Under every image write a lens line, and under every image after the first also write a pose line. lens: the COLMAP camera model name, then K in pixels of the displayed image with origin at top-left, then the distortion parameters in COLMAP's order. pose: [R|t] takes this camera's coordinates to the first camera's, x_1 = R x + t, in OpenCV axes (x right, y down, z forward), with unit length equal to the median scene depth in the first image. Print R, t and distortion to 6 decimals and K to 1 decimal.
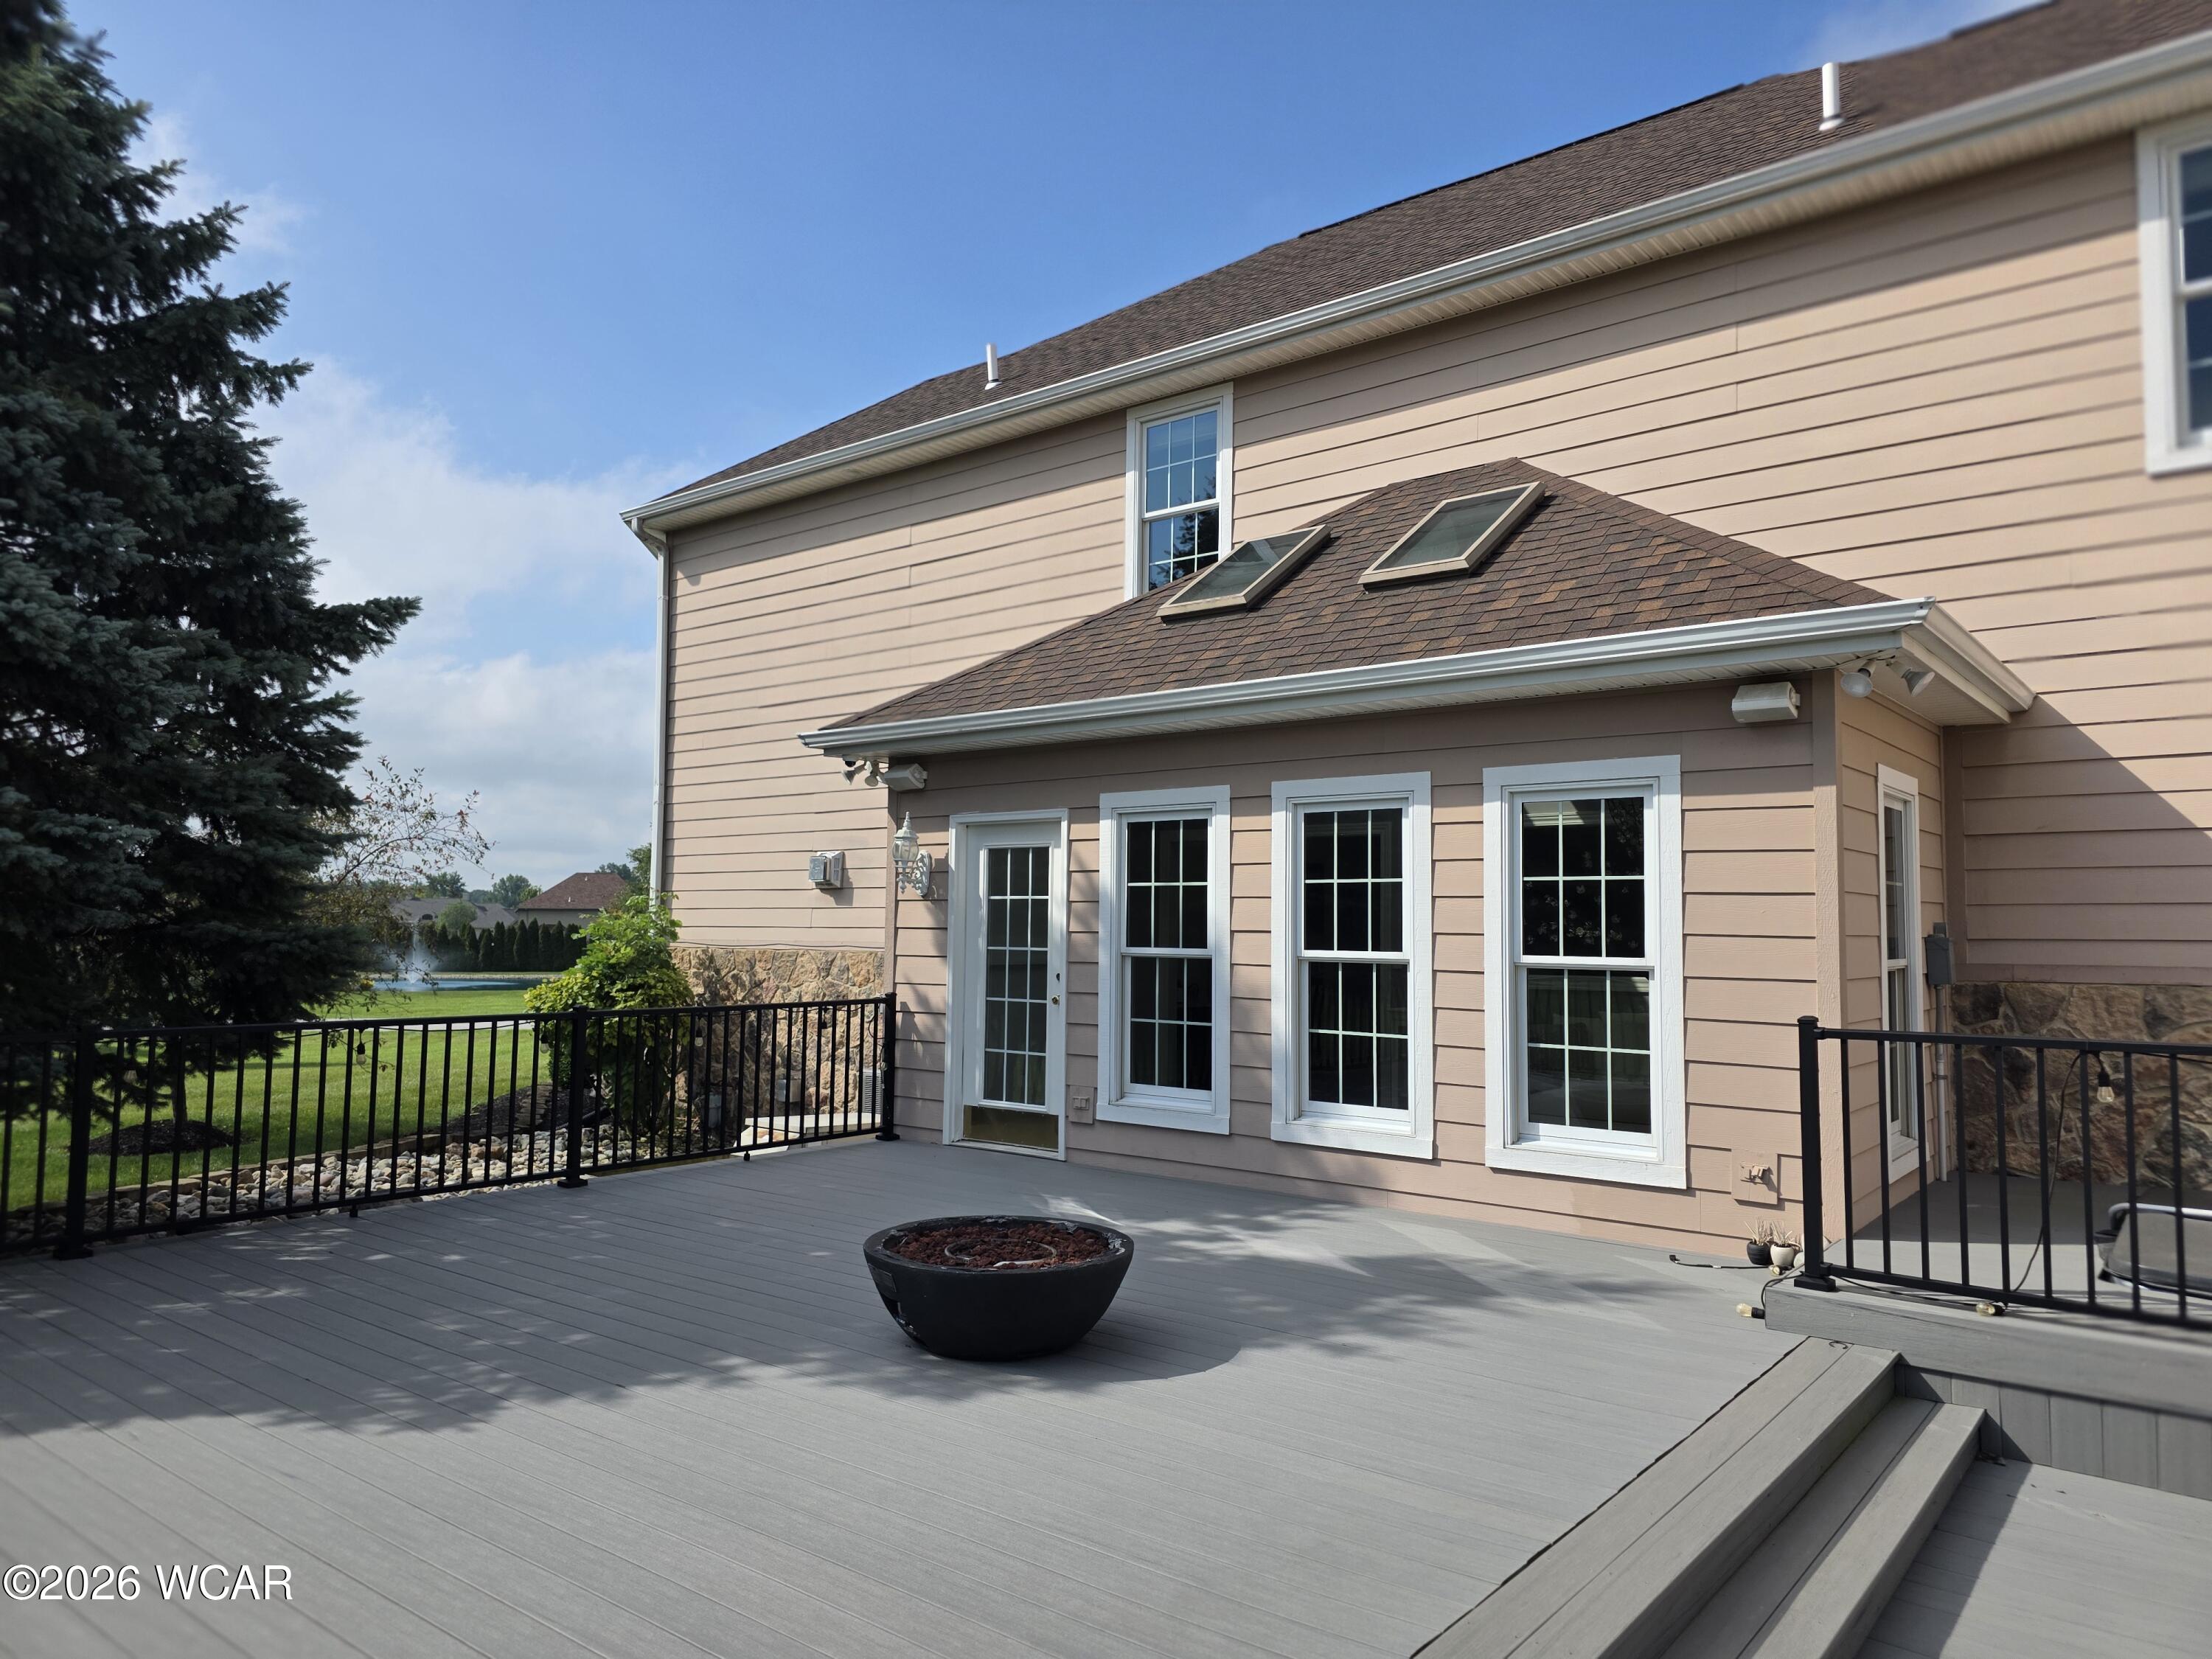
lens RADIAL K [[1483.8, 0, 1110.1], [0, 1483.8, 839.4], [0, 0, 1]] dist [0.070558, -0.067104]
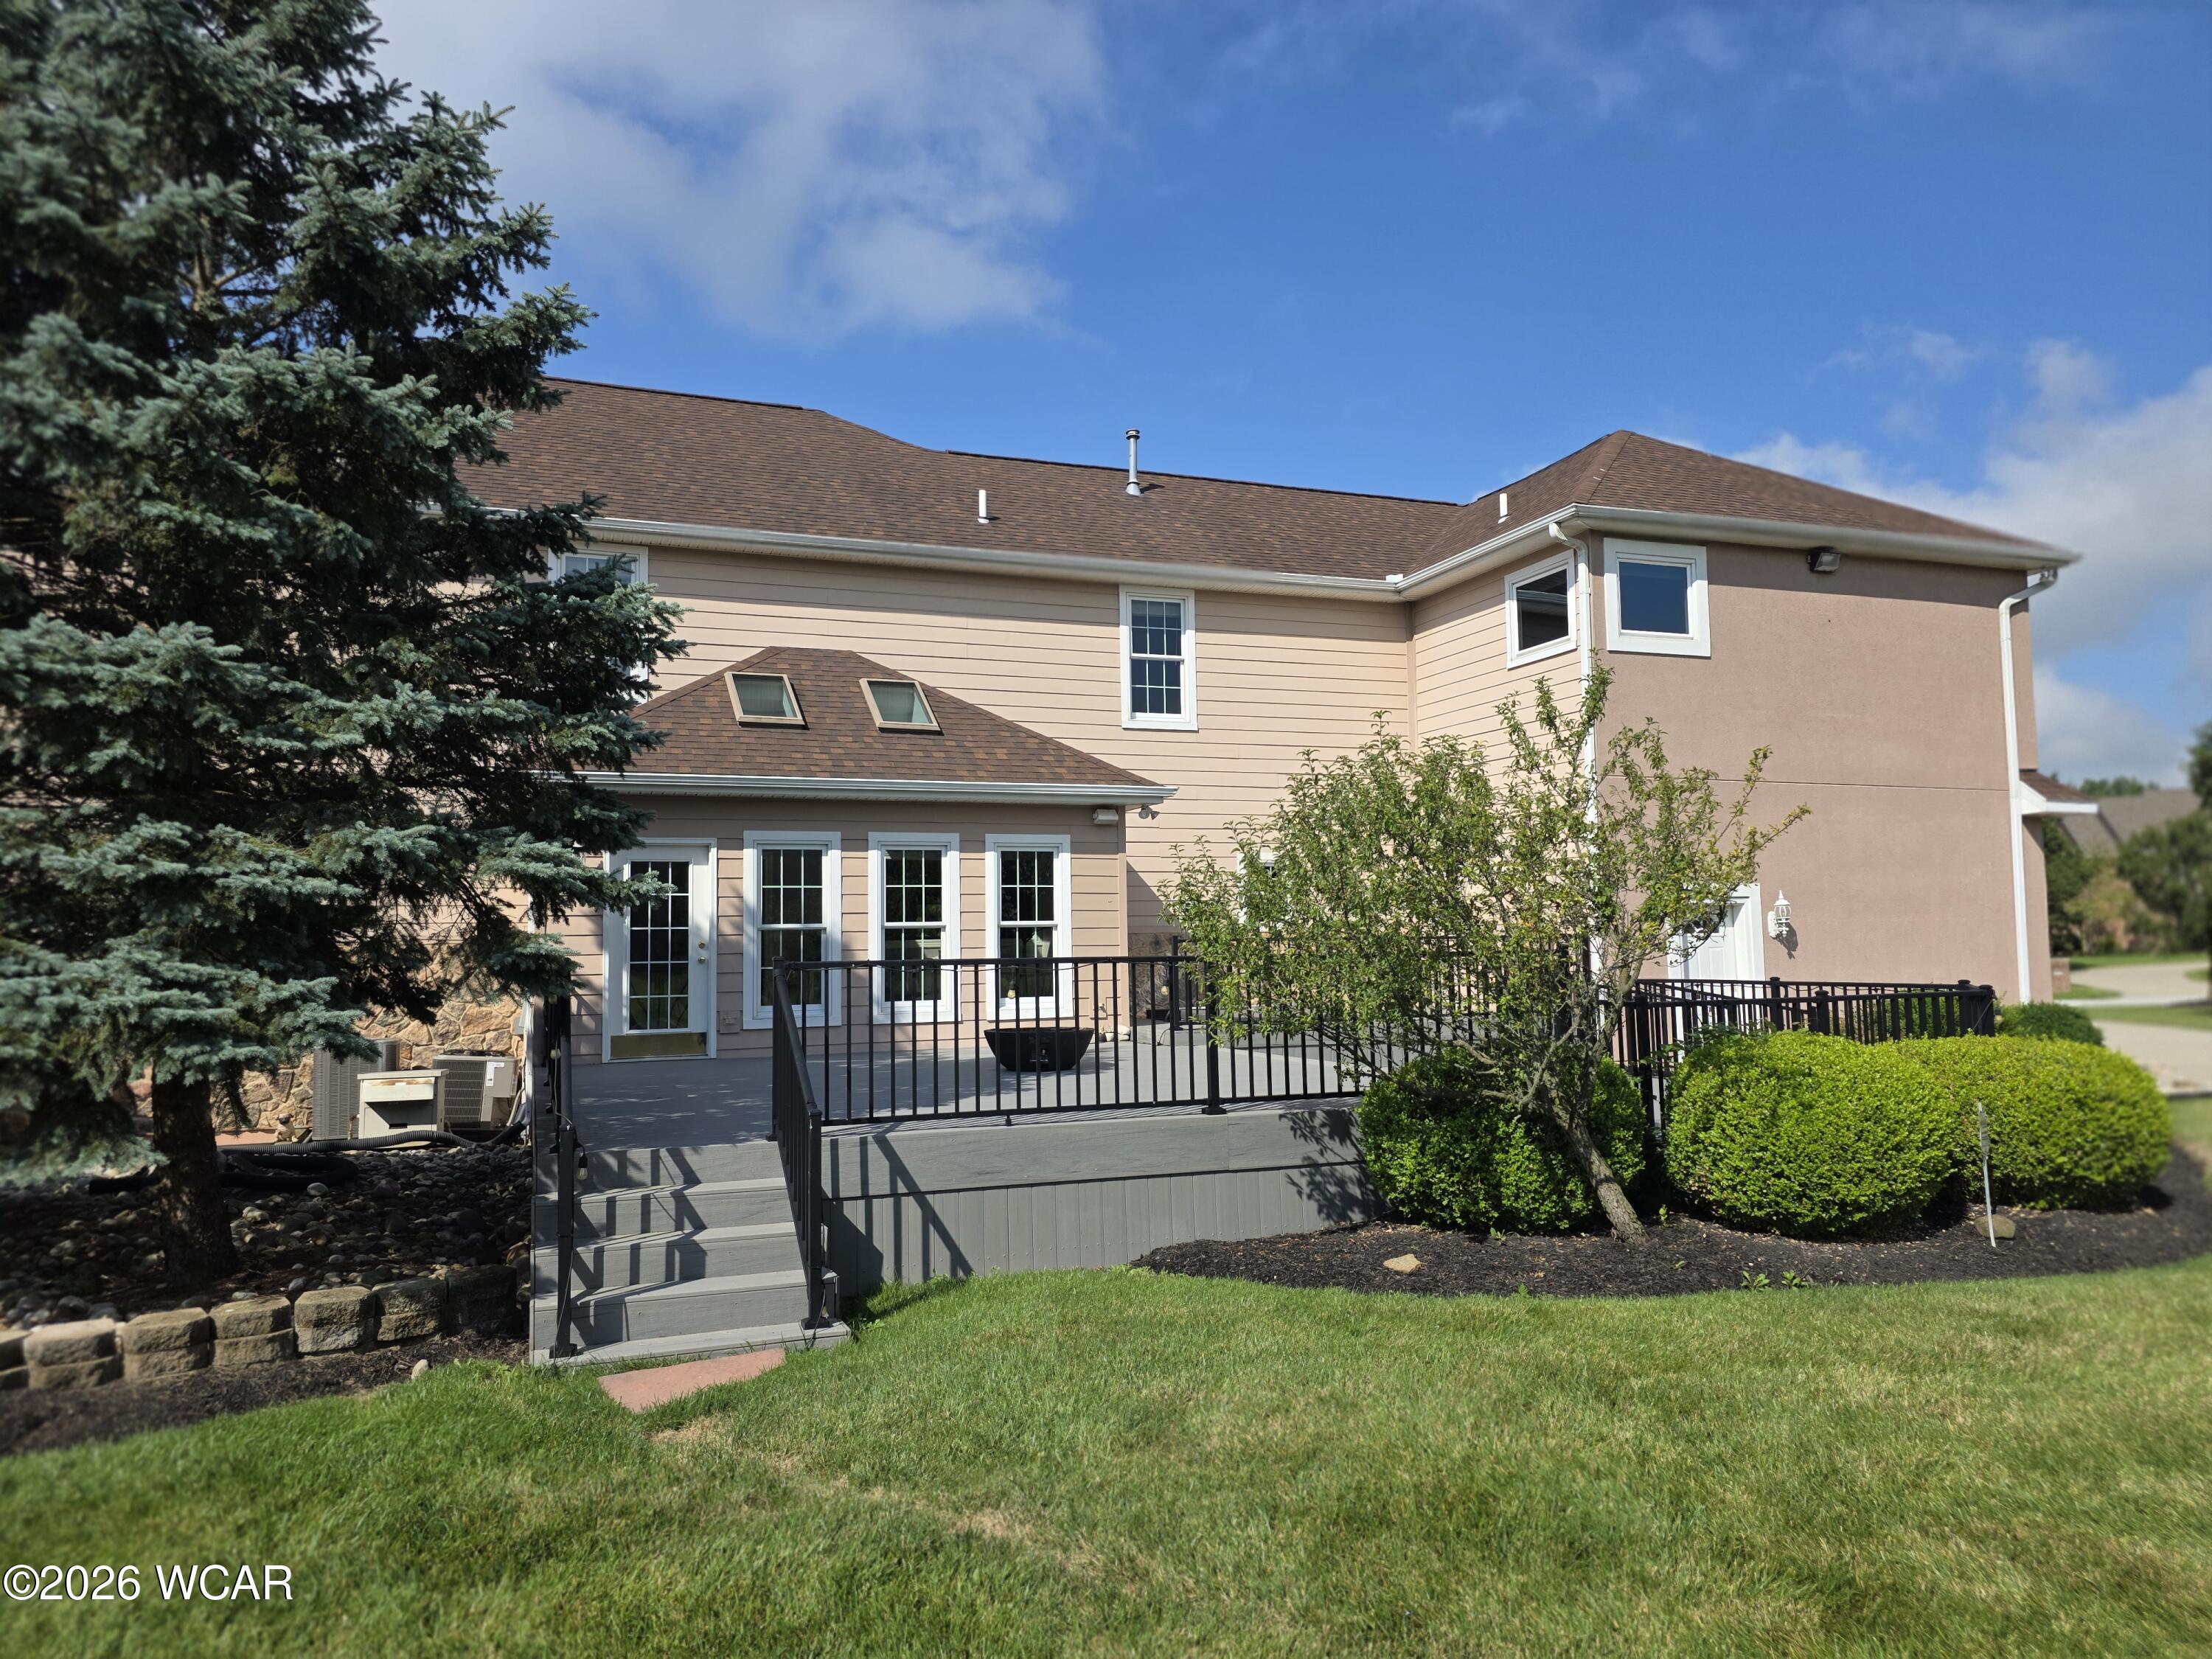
lens RADIAL K [[1483.8, 0, 1112.5], [0, 1483.8, 851.8], [0, 0, 1]] dist [0.070558, -0.067104]
pose [[0.506264, 0.039608, 0.861468, -1.351179], [-0.028971, 0.999162, -0.028913, 0.030300], [-0.861892, -0.010320, 0.506988, -0.205813]]
